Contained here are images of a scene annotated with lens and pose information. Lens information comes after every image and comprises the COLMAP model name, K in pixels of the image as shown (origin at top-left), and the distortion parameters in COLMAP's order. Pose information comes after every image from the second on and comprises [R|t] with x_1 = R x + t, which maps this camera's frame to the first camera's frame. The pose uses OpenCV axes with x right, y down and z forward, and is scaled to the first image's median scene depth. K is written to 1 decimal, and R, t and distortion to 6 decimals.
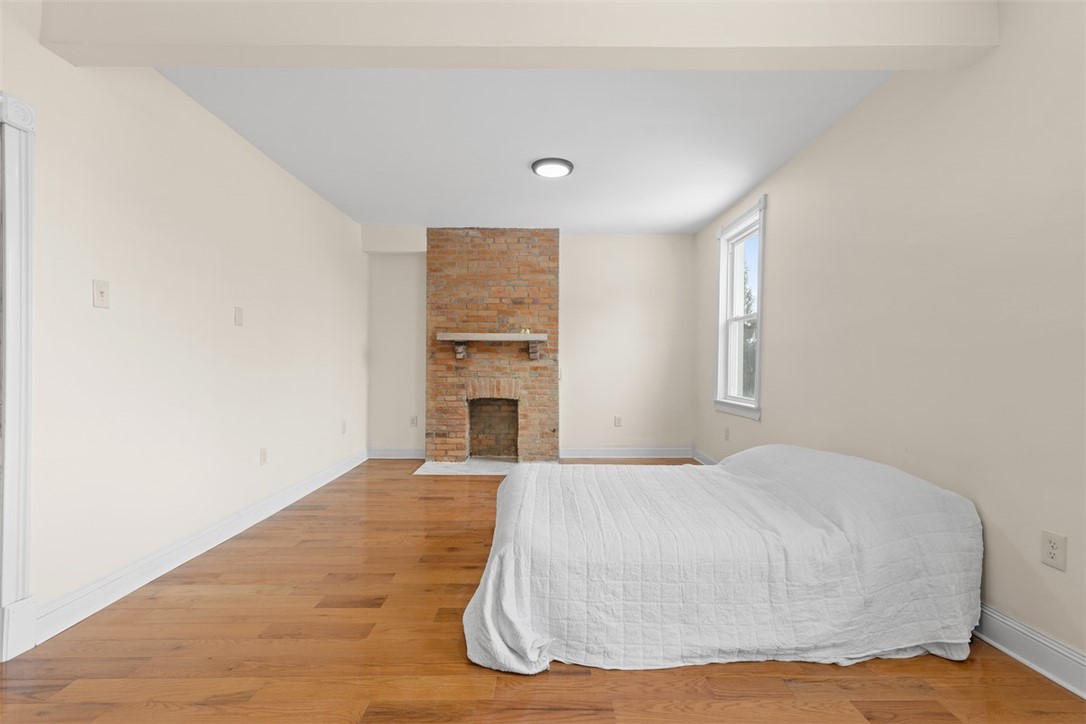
lens RADIAL K [[487.9, 0, 541.3], [0, 487.9, 367.6], [0, 0, 1]] dist [0.011103, -0.000566]
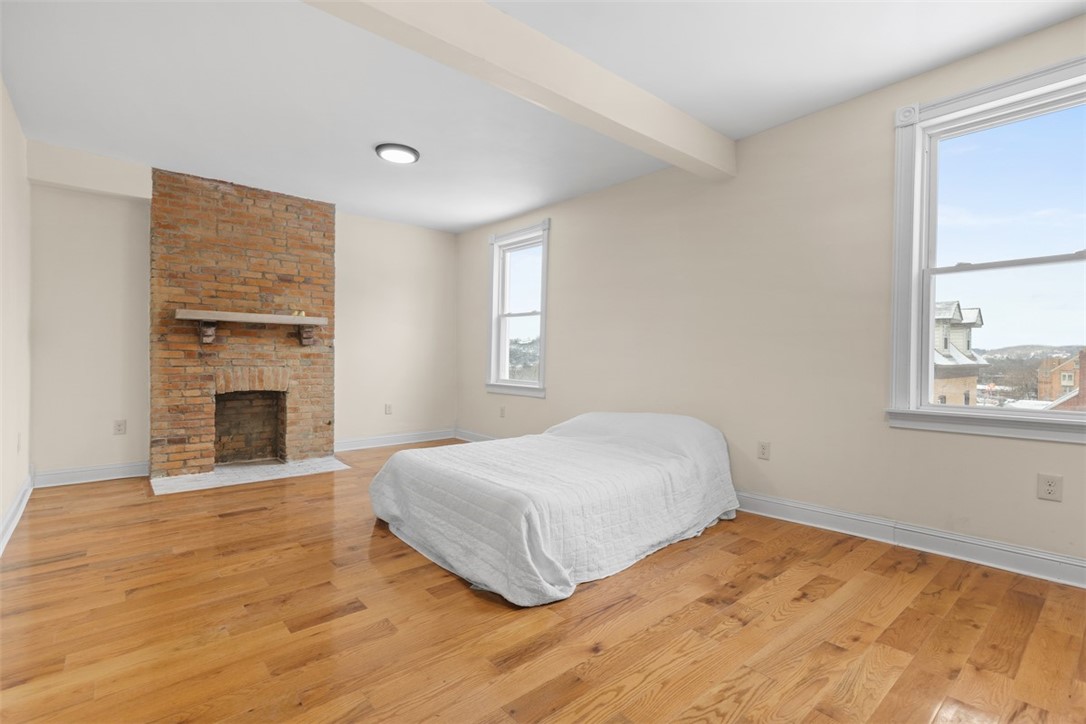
lens RADIAL K [[492.5, 0, 549.7], [0, 492.5, 362.9], [0, 0, 1]] dist [0.015217, -0.000264]
pose [[0.764668, -0.005687, 0.644400, -0.259627], [-0.003784, 0.999904, 0.013314, 0.001078], [-0.644414, -0.012619, 0.764573, 0.018692]]
